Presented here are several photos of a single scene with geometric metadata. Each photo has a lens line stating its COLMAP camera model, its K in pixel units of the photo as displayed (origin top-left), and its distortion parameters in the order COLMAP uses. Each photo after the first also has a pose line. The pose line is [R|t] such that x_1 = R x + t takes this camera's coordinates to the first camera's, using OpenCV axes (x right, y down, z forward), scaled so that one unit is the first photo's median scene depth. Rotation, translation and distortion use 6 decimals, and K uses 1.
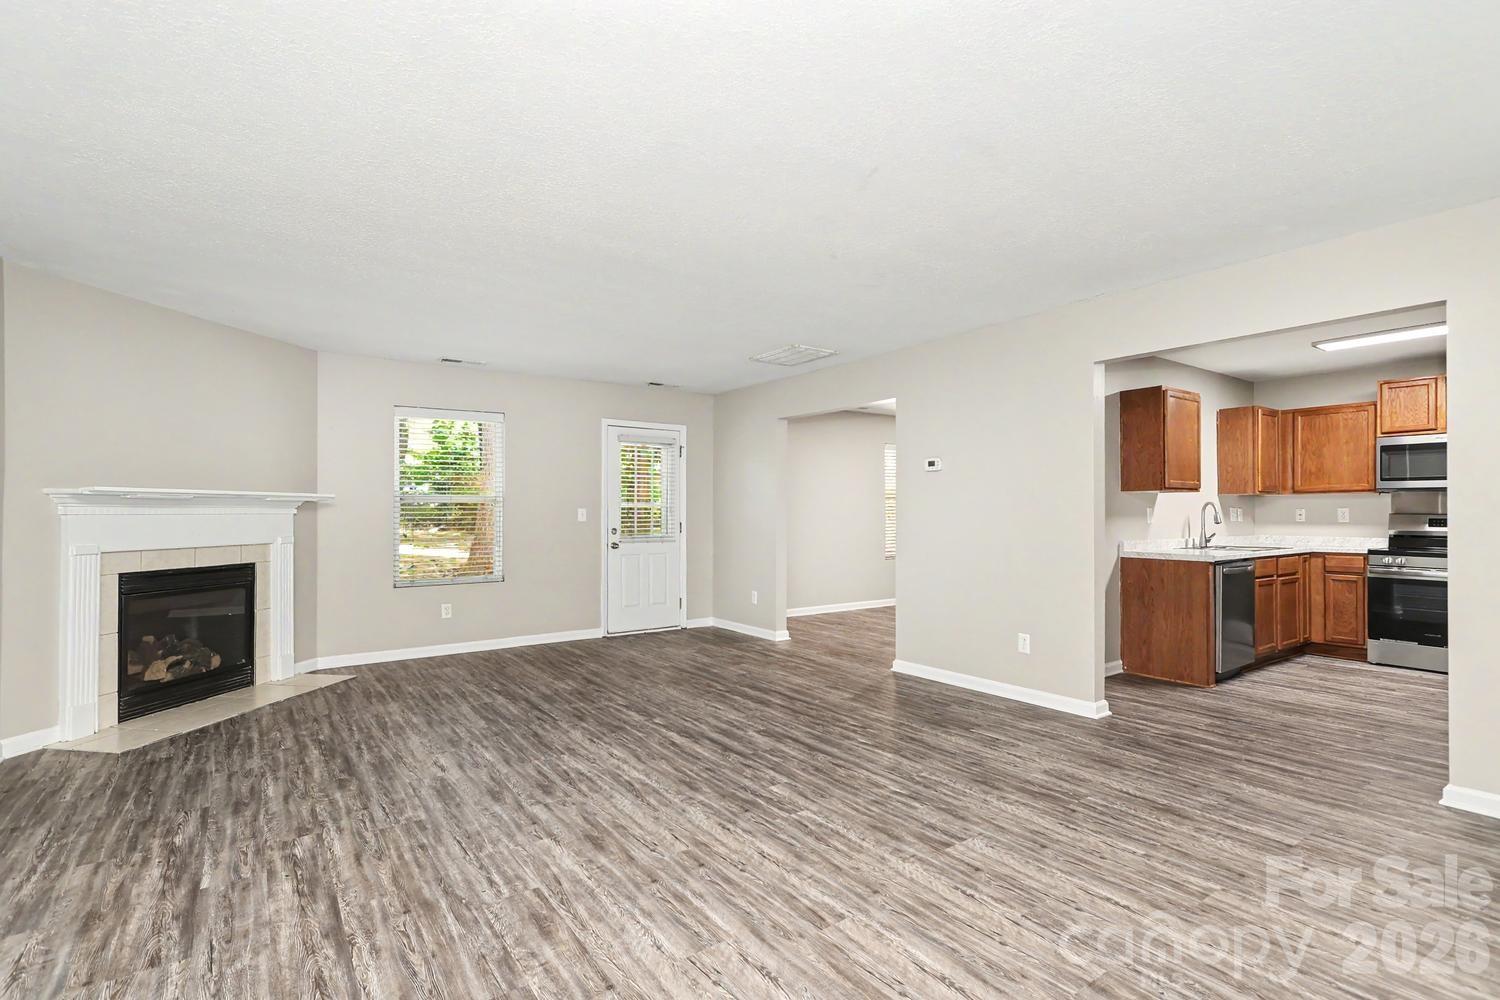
lens RADIAL K [[706.5, 0, 745.2], [0, 706.5, 500.5], [0, 0, 1]] dist [-0.004062, 0.001914]
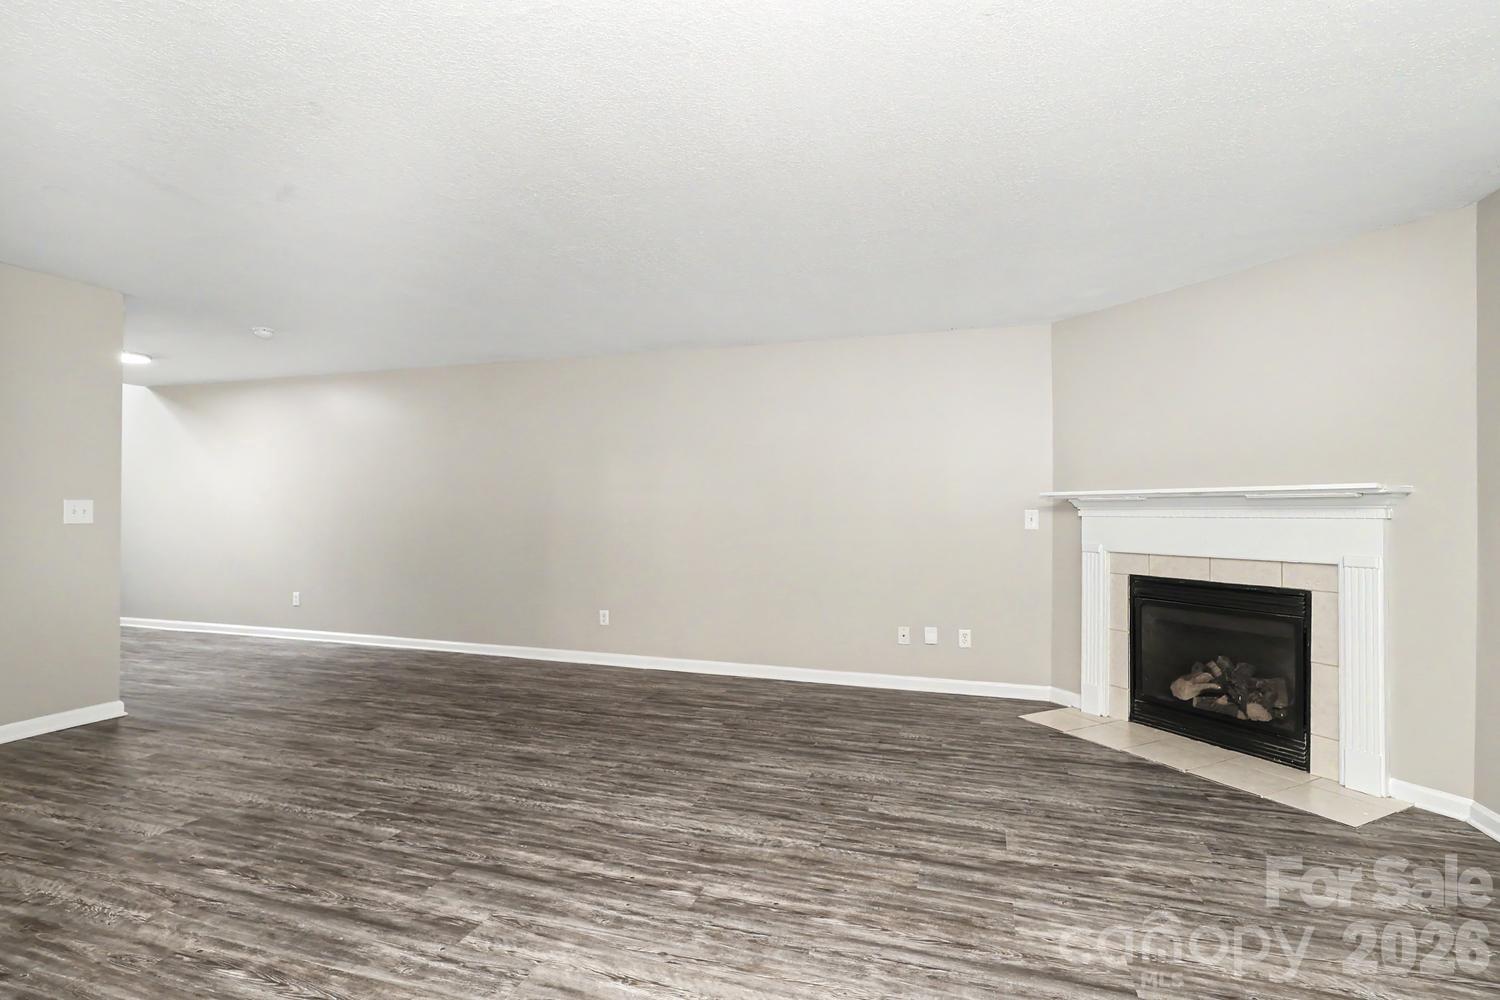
lens RADIAL K [[706.5, 0, 757.8], [0, 706.5, 501.2], [0, 0, 1]] dist [-0.004062, 0.001914]
pose [[-0.793408, -0.014138, -0.608526, 0.187771], [0.004196, 0.999579, -0.028695, 0.027235], [0.608676, -0.025320, -0.793015, 1.683397]]
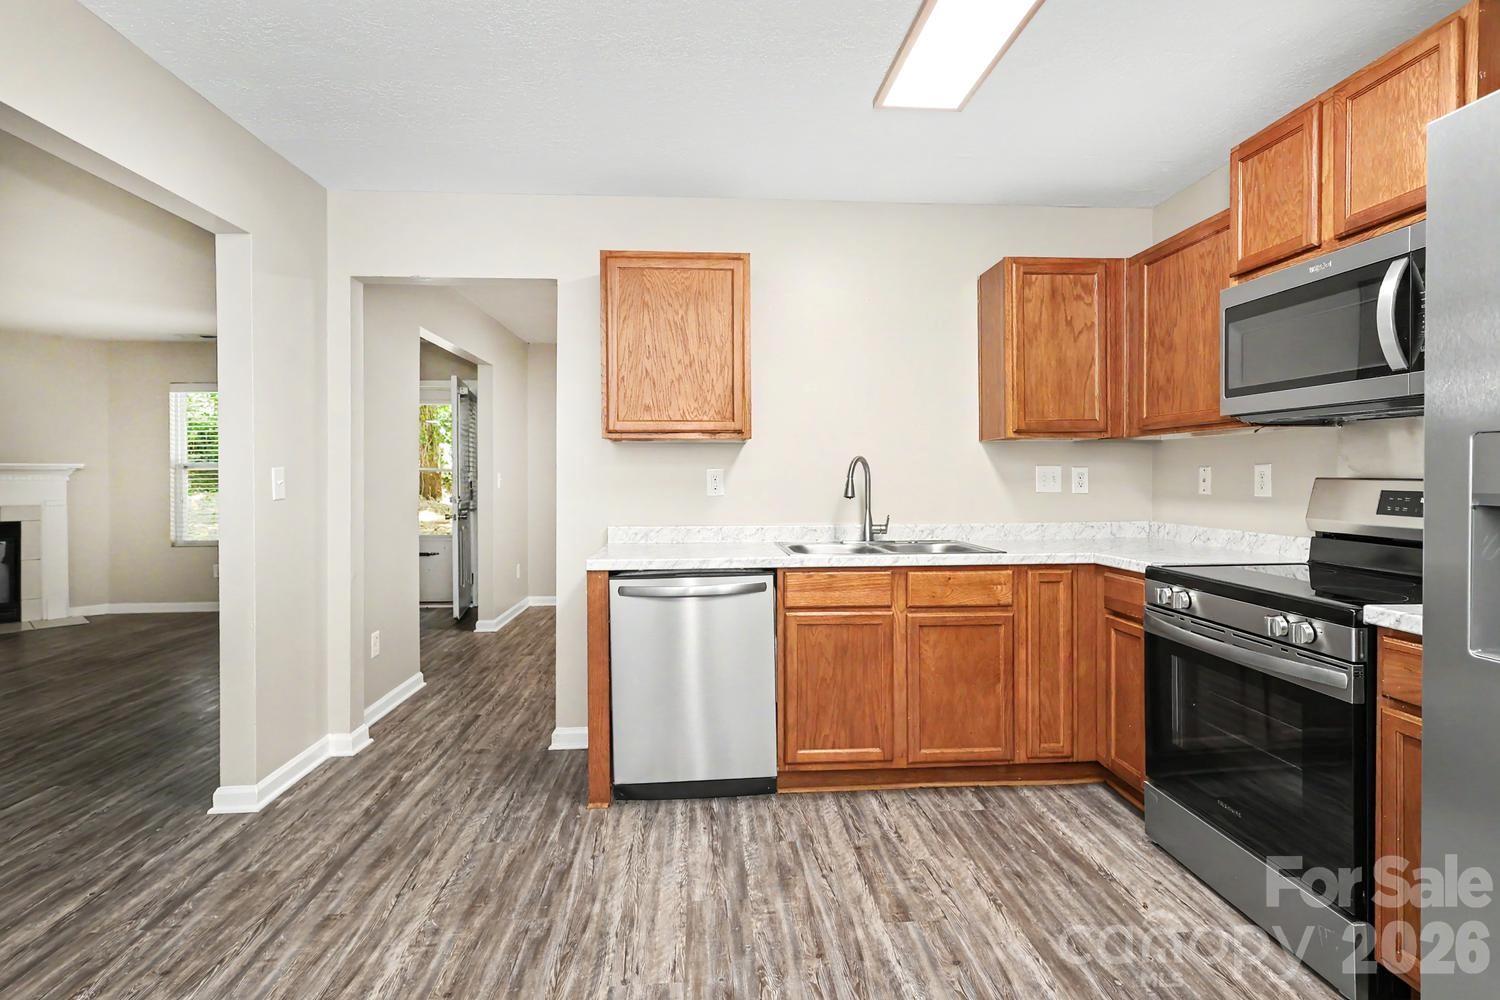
lens RADIAL K [[706.5, 0, 738.0], [0, 706.5, 487.1], [0, 0, 1]] dist [-0.004062, 0.001914]
pose [[0.857108, 0.003813, -0.515123, 1.405084], [0.015698, 0.999315, 0.033517, 0.008650], [0.514898, -0.036814, 0.856461, 0.822818]]
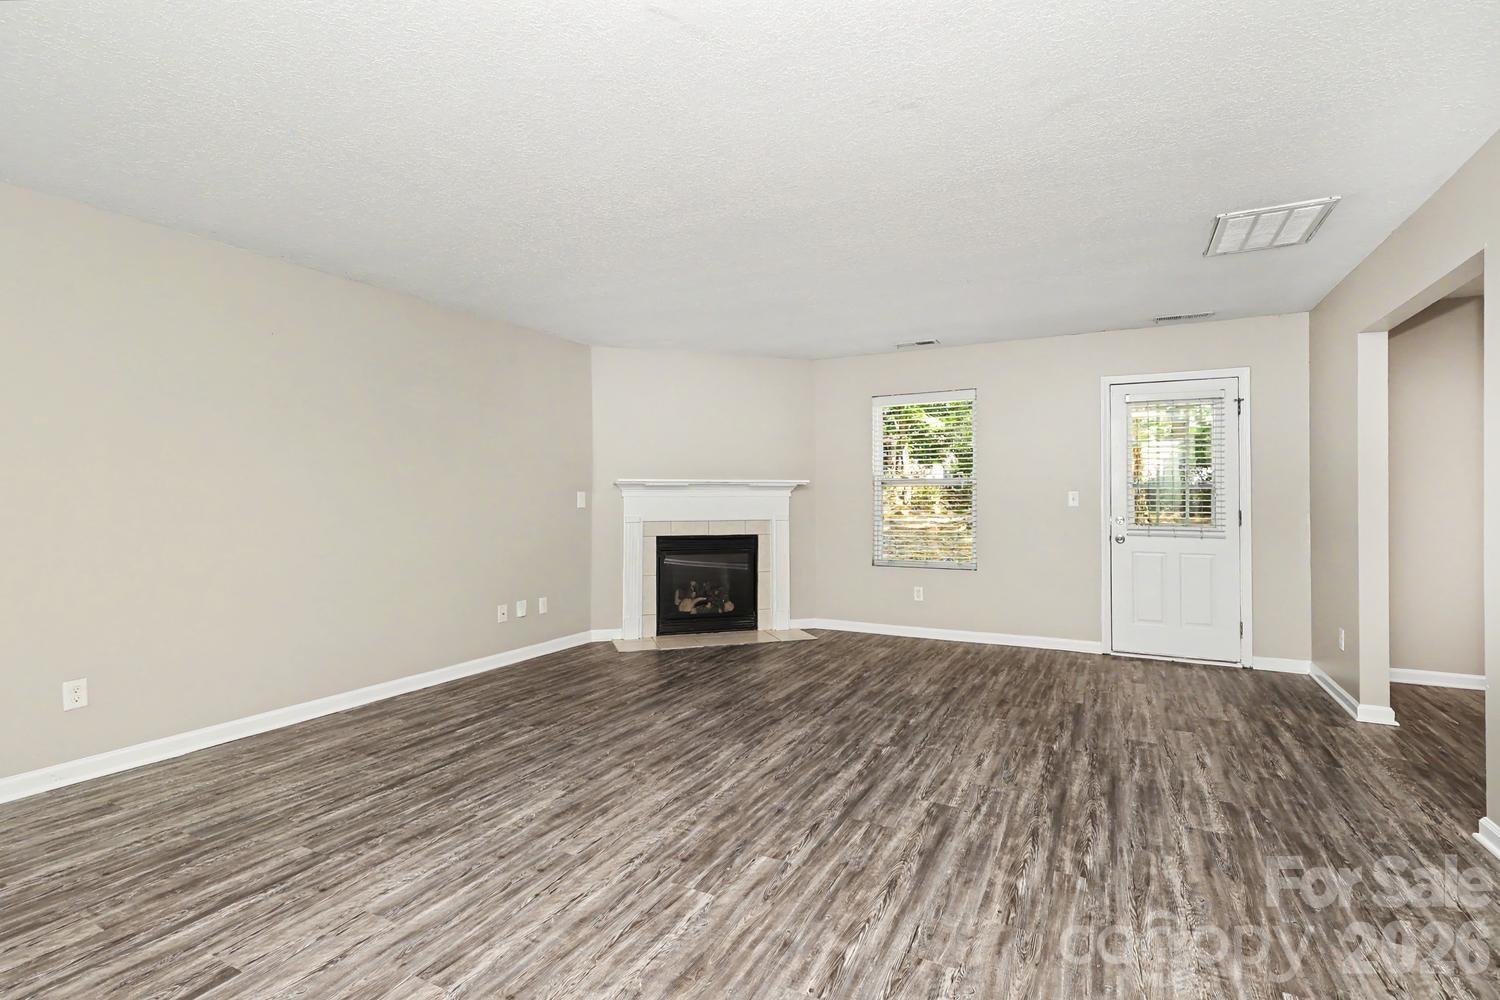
lens RADIAL K [[706.5, 0, 749.4], [0, 706.5, 494.7], [0, 0, 1]] dist [-0.004062, 0.001914]
pose [[0.457724, 0.000478, -0.889094, 0.608325], [0.013926, 0.999873, 0.007707, 0.007420], [0.888985, -0.015909, 0.457660, 0.554396]]
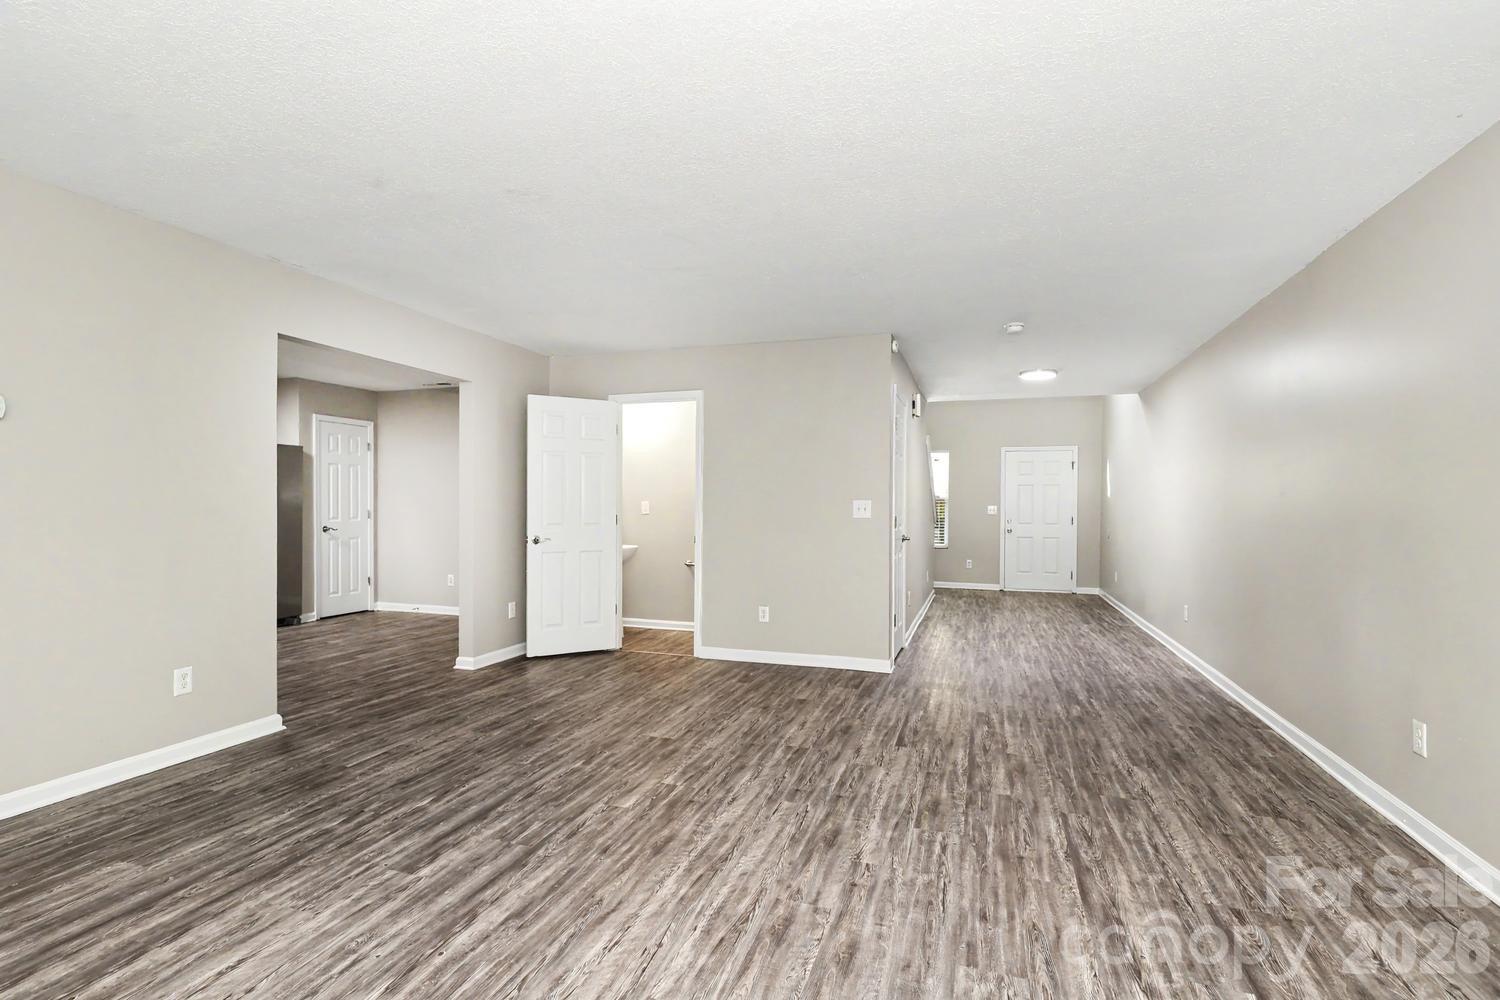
lens RADIAL K [[706.5, 0, 748.8], [0, 706.5, 519.8], [0, 0, 1]] dist [-0.004062, 0.001914]
pose [[-0.594295, -0.019123, 0.804020, -0.673746], [-0.021172, 0.999743, 0.008129, 0.022015], [-0.803968, -0.012192, -0.594547, 1.220892]]
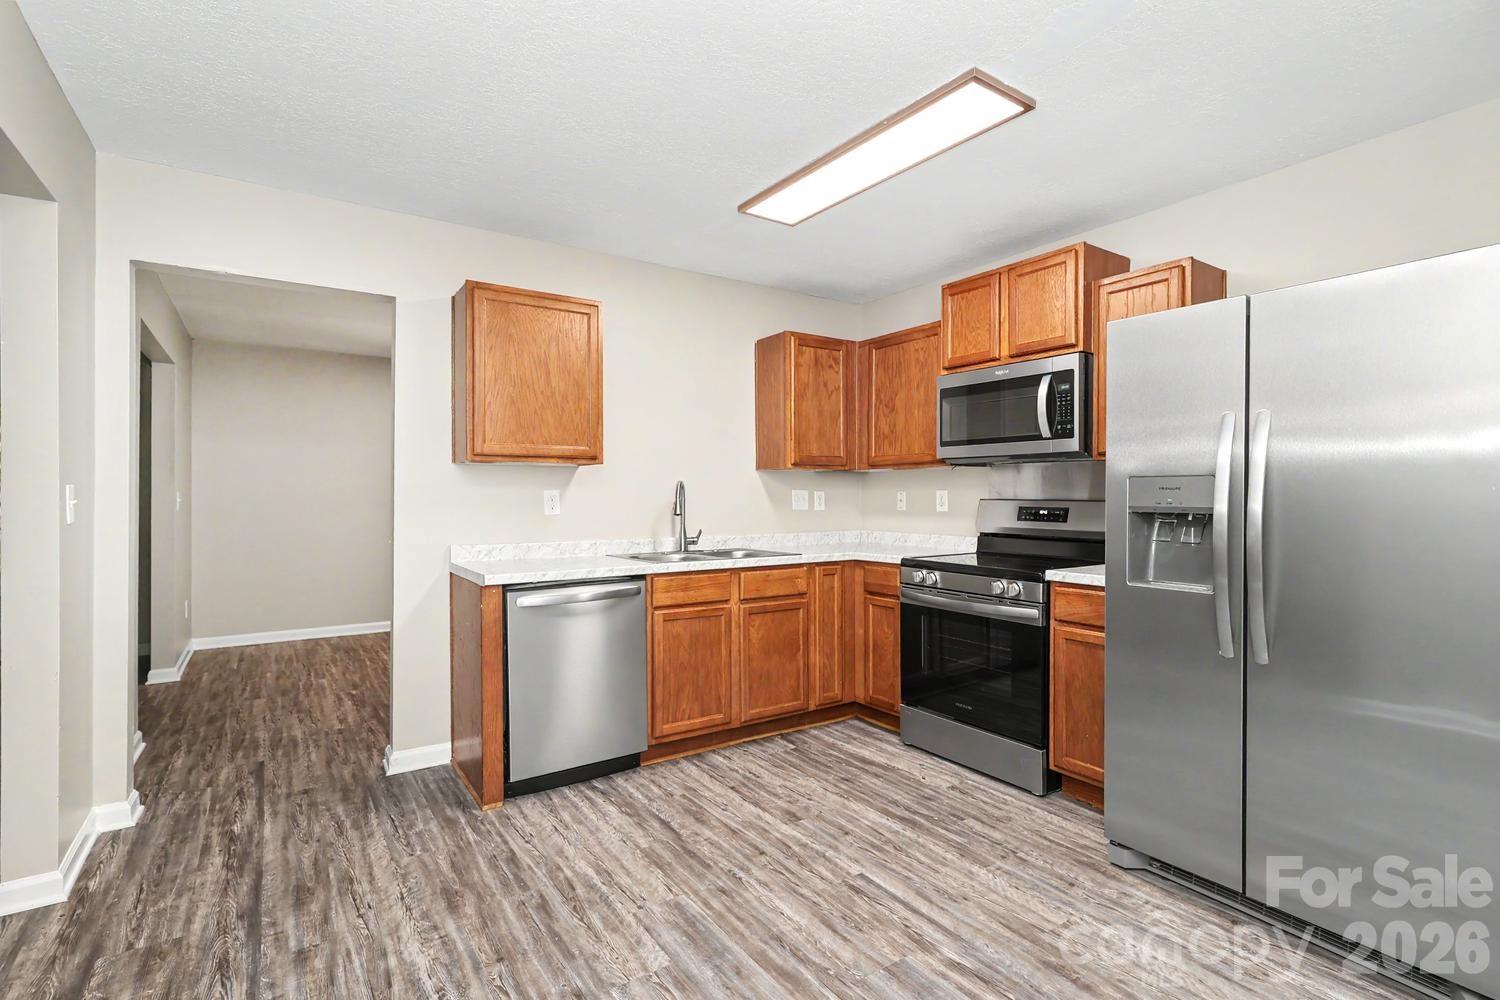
lens RADIAL K [[706.5, 0, 711.1], [0, 706.5, 505.6], [0, 0, 1]] dist [-0.004062, 0.001914]
pose [[0.999211, -0.001255, -0.039700, 1.170243], [0.002650, 0.999381, 0.035088, 0.002718], [0.039632, -0.035166, 0.998595, 0.599530]]
